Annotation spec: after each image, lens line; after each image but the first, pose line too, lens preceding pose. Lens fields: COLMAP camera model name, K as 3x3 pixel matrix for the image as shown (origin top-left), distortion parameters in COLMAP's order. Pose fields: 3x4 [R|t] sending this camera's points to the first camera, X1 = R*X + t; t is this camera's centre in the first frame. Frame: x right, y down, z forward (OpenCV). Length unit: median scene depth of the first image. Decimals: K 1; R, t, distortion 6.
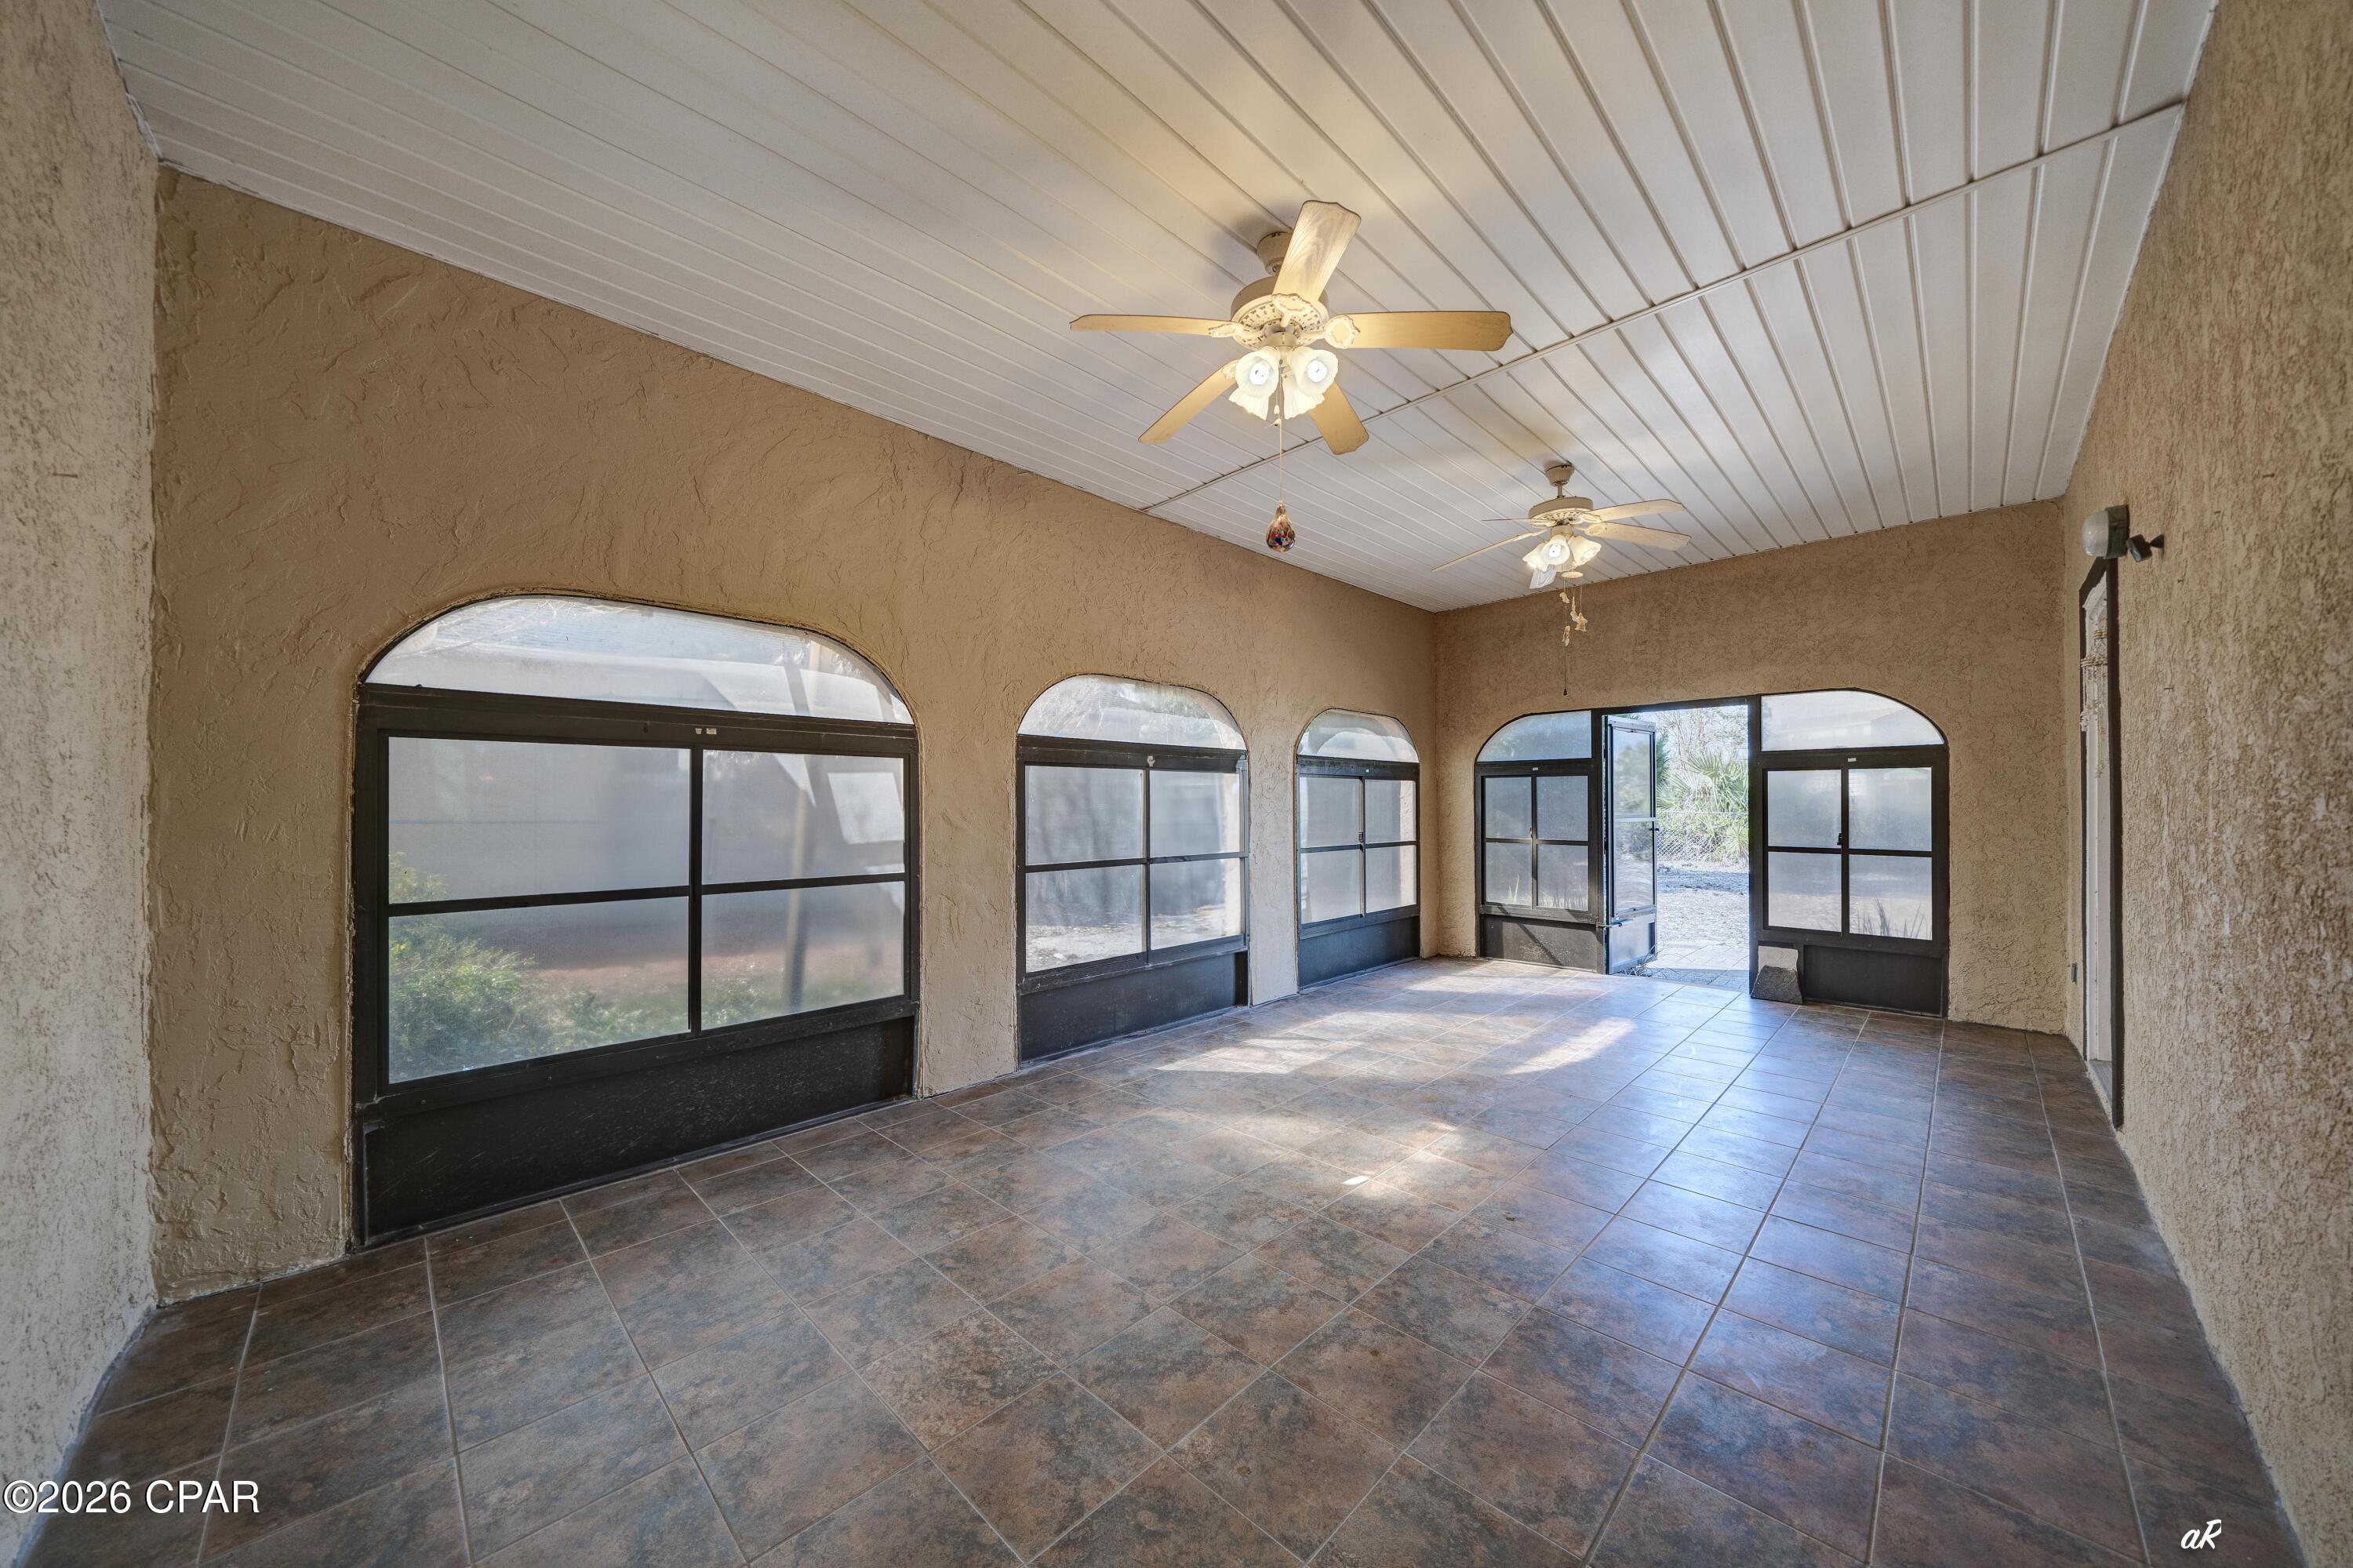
lens RADIAL K [[824.6, 0, 1165.4], [0, 824.6, 803.6], [0, 0, 1]] dist [-0.004060, -0.000690]
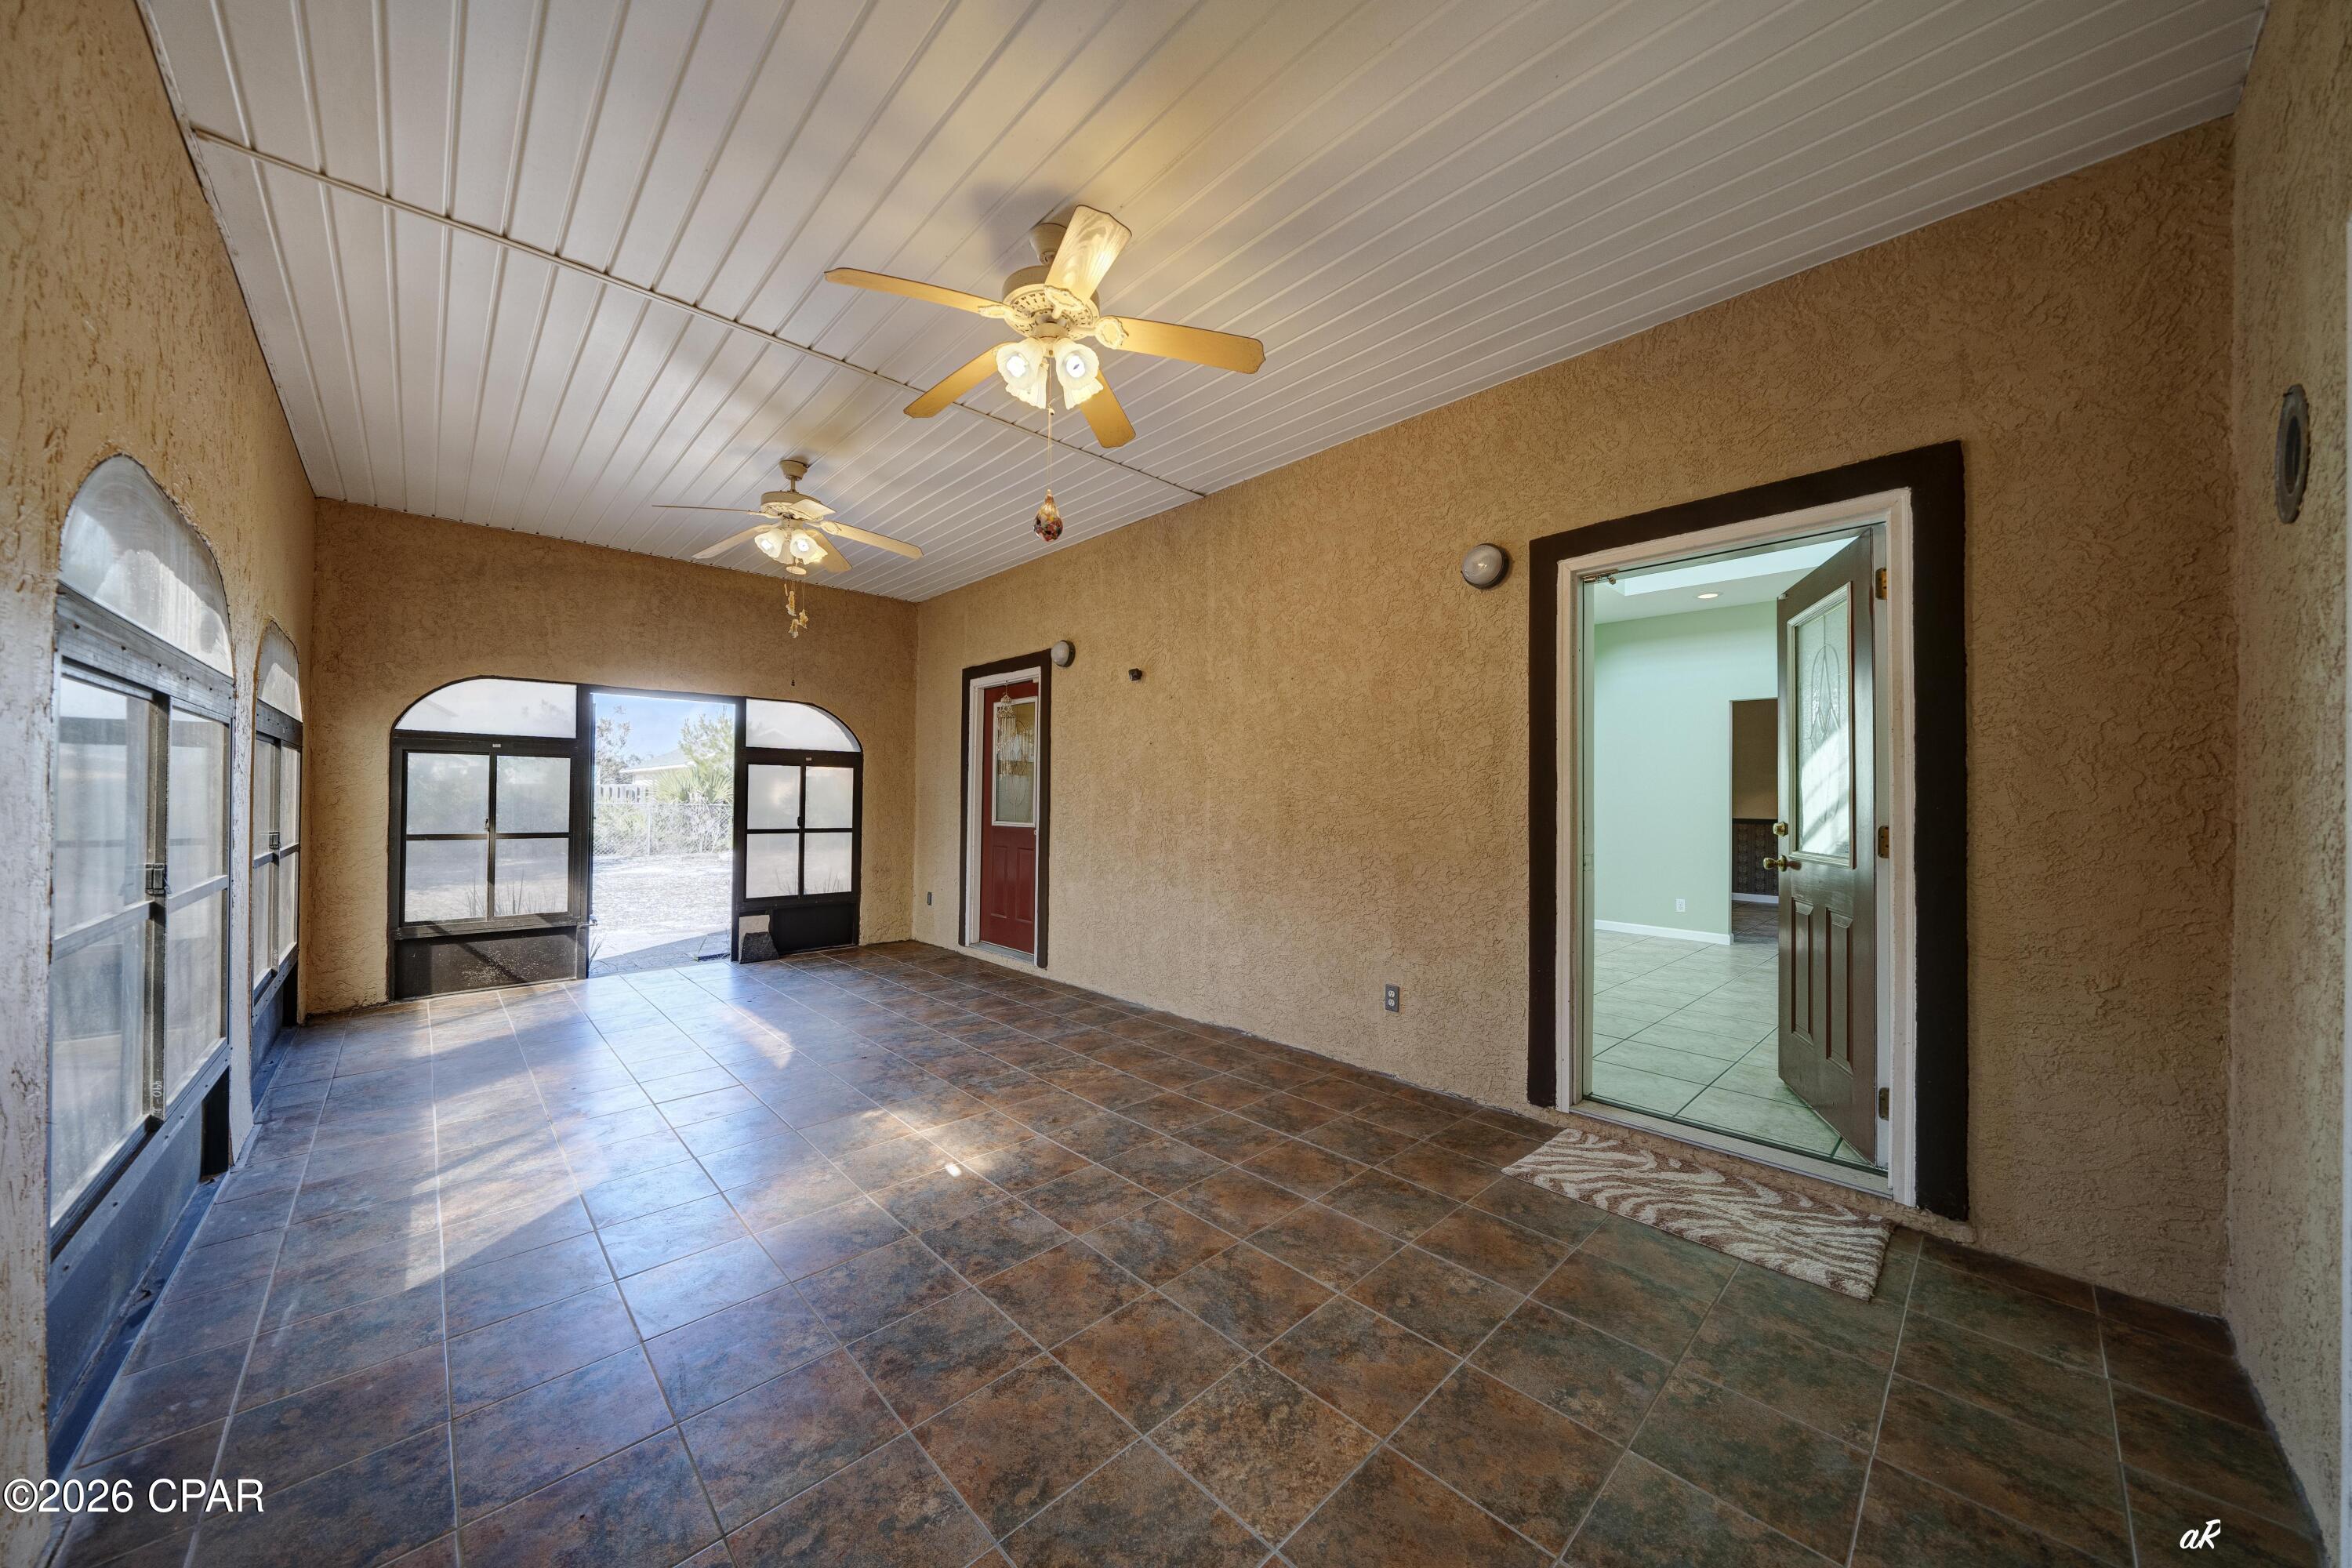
lens RADIAL K [[824.2, 0, 1164.6], [0, 824.2, 789.0], [0, 0, 1]] dist [-0.004060, -0.000690]
pose [[0.004148, 0.014019, 0.999893, -0.470184], [-0.010267, 0.999850, -0.013975, 0.006538], [-0.999939, -0.010208, 0.004291, 0.460977]]
